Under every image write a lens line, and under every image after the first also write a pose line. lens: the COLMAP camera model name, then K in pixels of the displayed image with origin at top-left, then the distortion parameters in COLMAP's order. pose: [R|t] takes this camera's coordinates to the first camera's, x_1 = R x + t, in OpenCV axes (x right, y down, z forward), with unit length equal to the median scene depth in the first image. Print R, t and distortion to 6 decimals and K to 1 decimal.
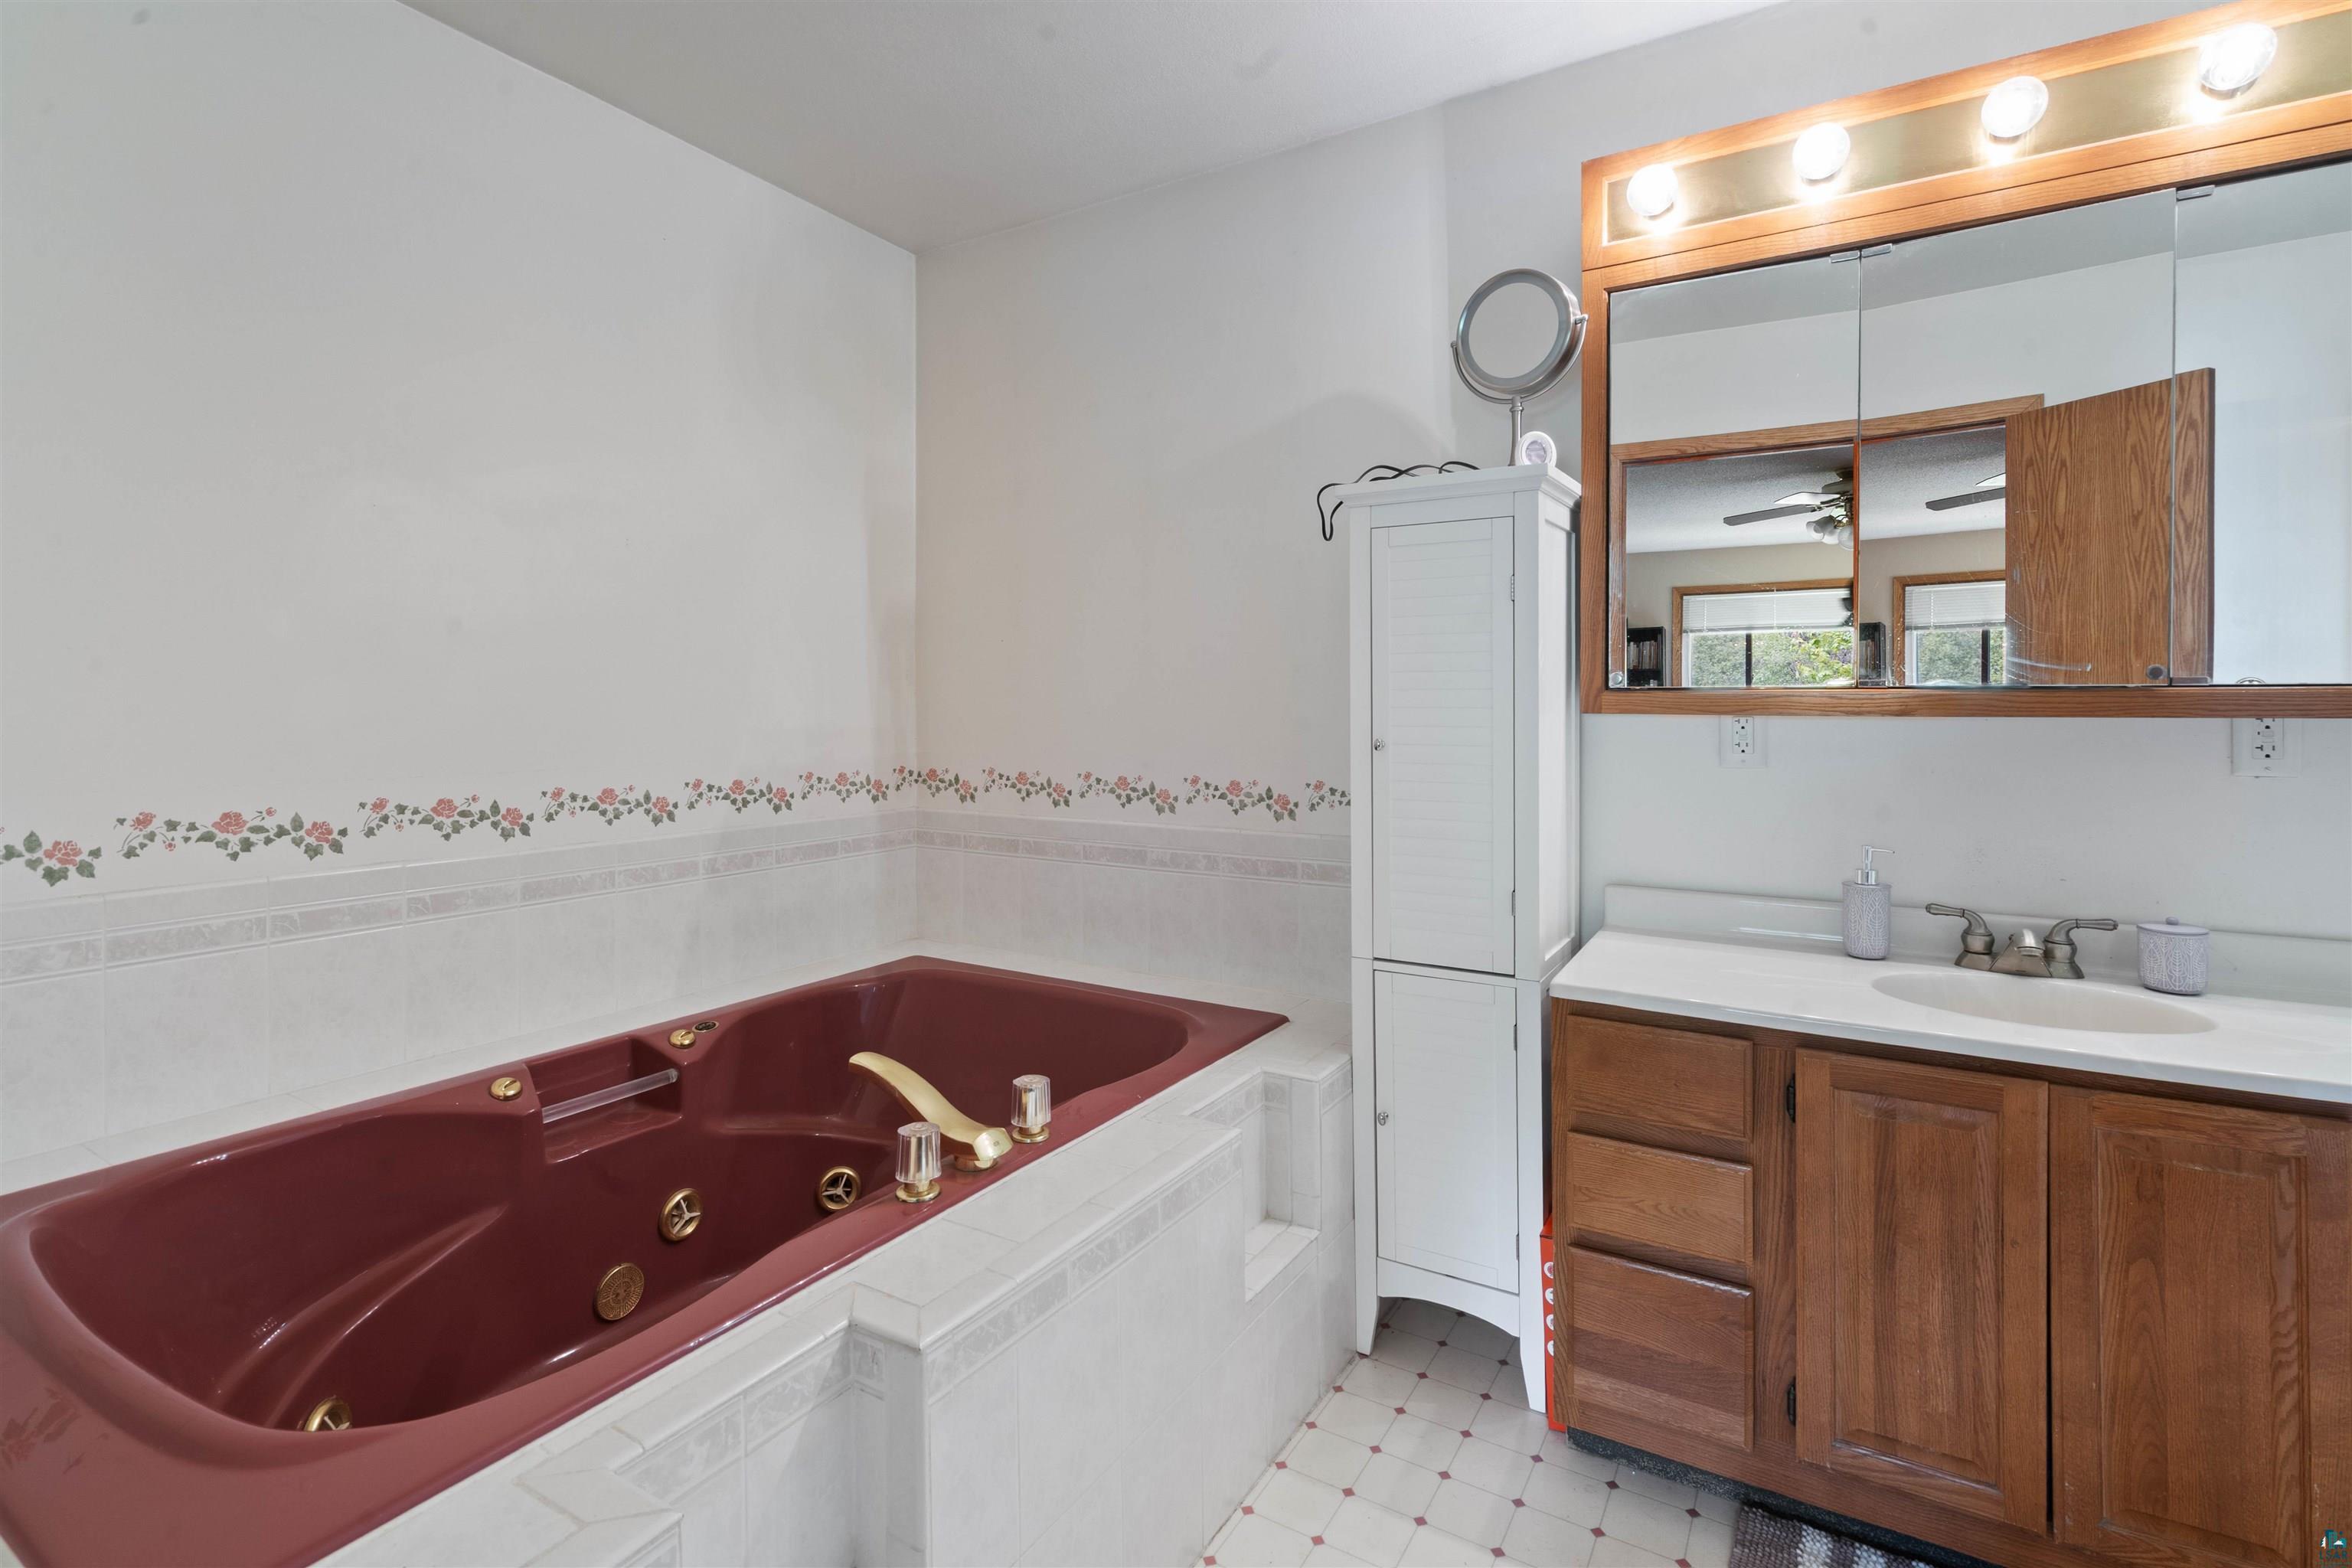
lens RADIAL K [[1112.6, 0, 1170.8], [0, 1112.6, 734.4], [0, 0, 1]] dist [-0.004780, -0.000889]
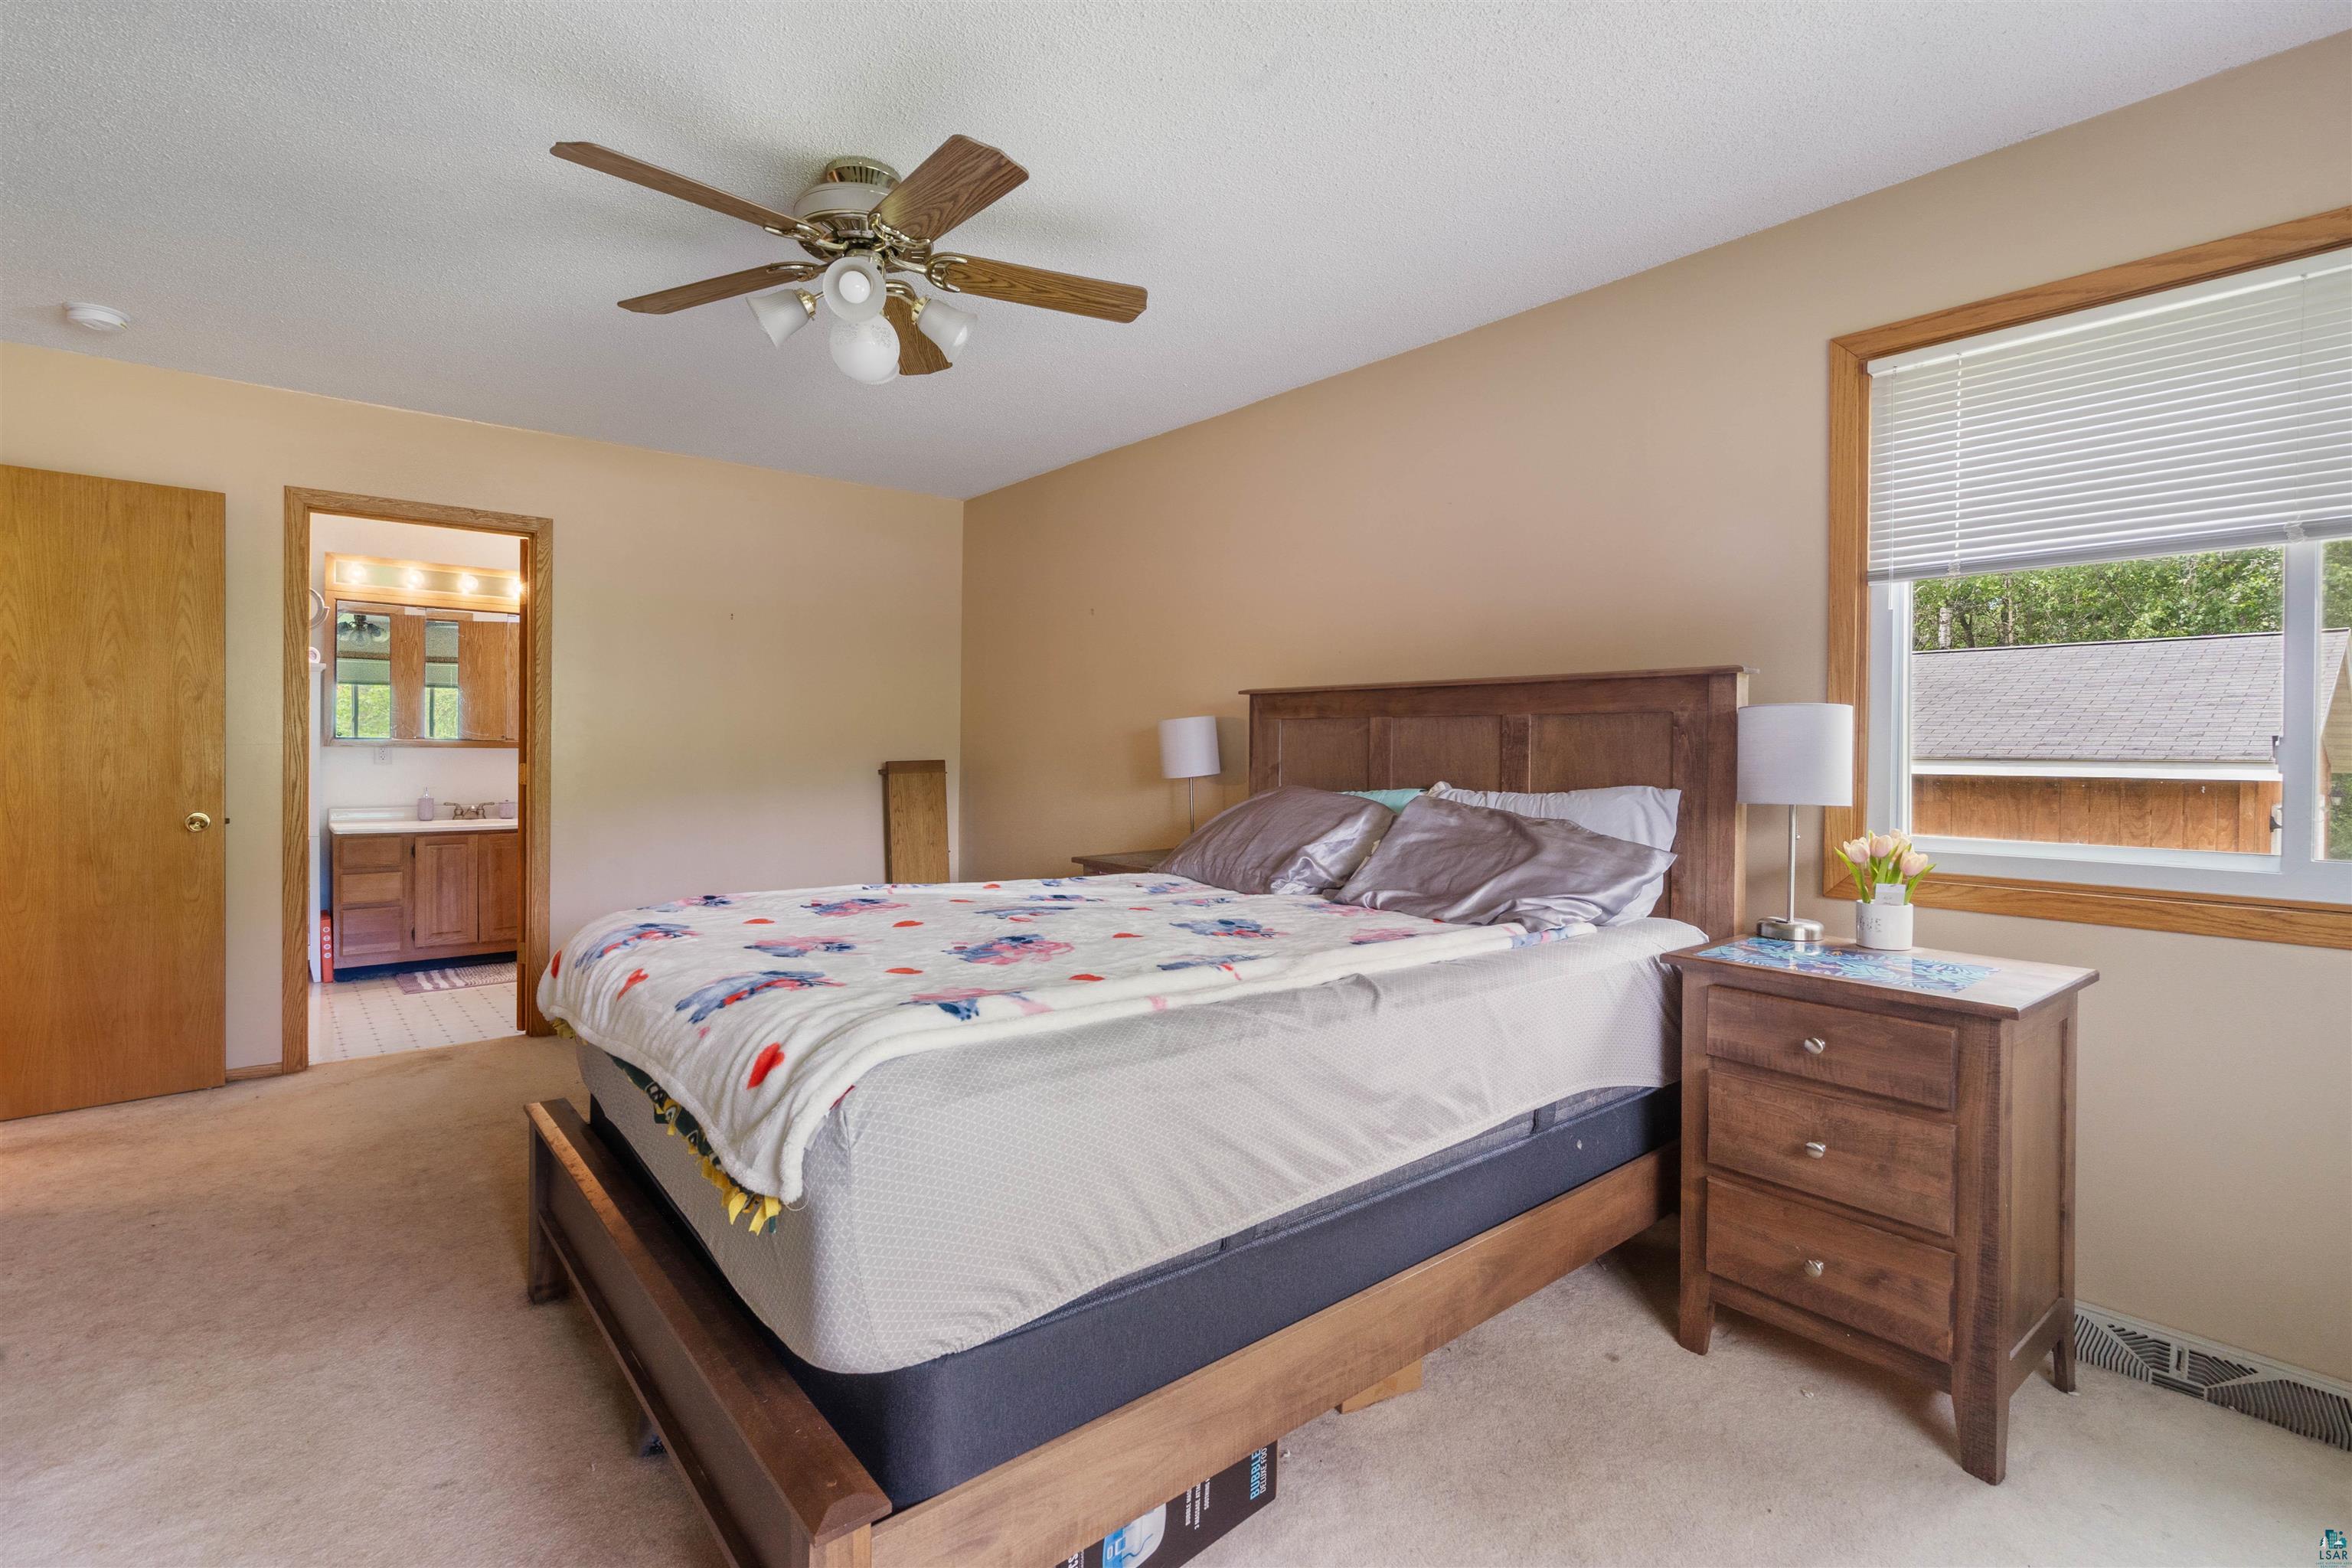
lens RADIAL K [[1112.6, 0, 1170.8], [0, 1112.6, 734.4], [0, 0, 1]] dist [-0.004780, -0.000889]
pose [[0.310375, 0.020775, 0.950387, -2.067214], [0.016343, 0.999497, -0.027186, 0.081132], [-0.950474, 0.023970, 0.309879, -2.418511]]
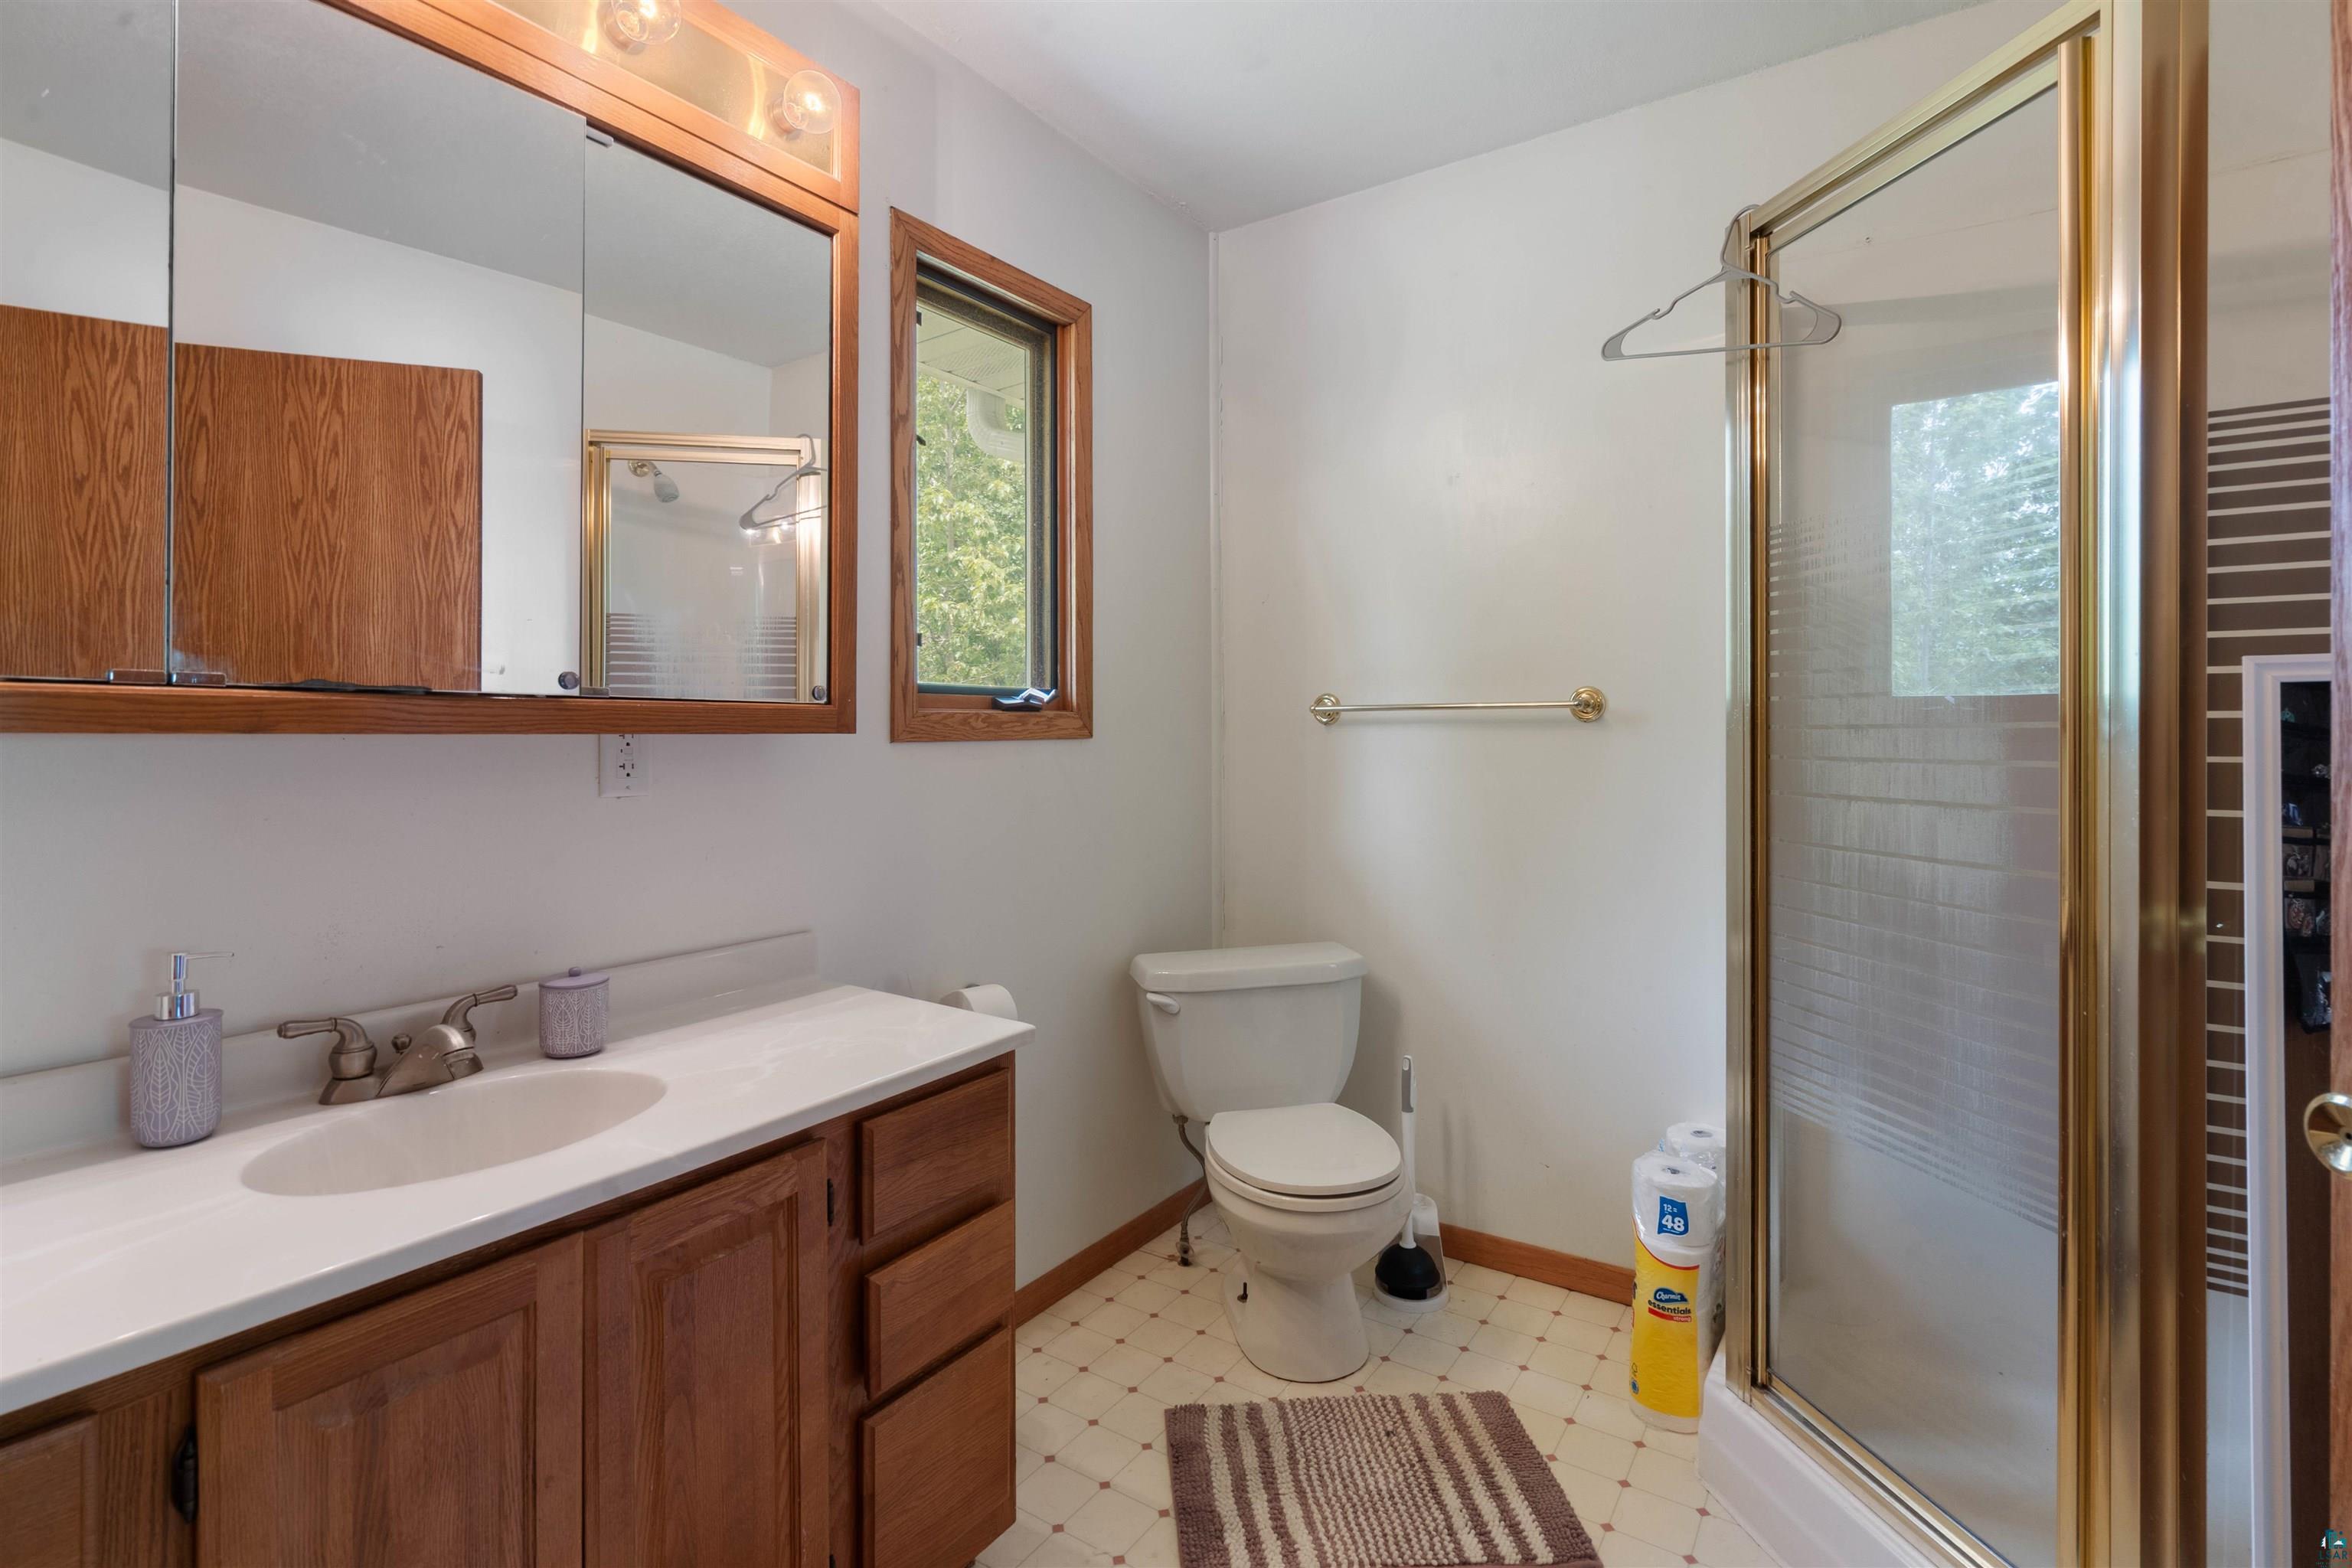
lens RADIAL K [[1112.6, 0, 1170.8], [0, 1112.6, 734.4], [0, 0, 1]] dist [-0.004780, -0.000889]
pose [[0.043467, 0.001215, 0.999054, 0.067350], [0.022312, 0.999749, -0.002187, -0.002405], [-0.998806, 0.022386, 0.043429, 0.494140]]
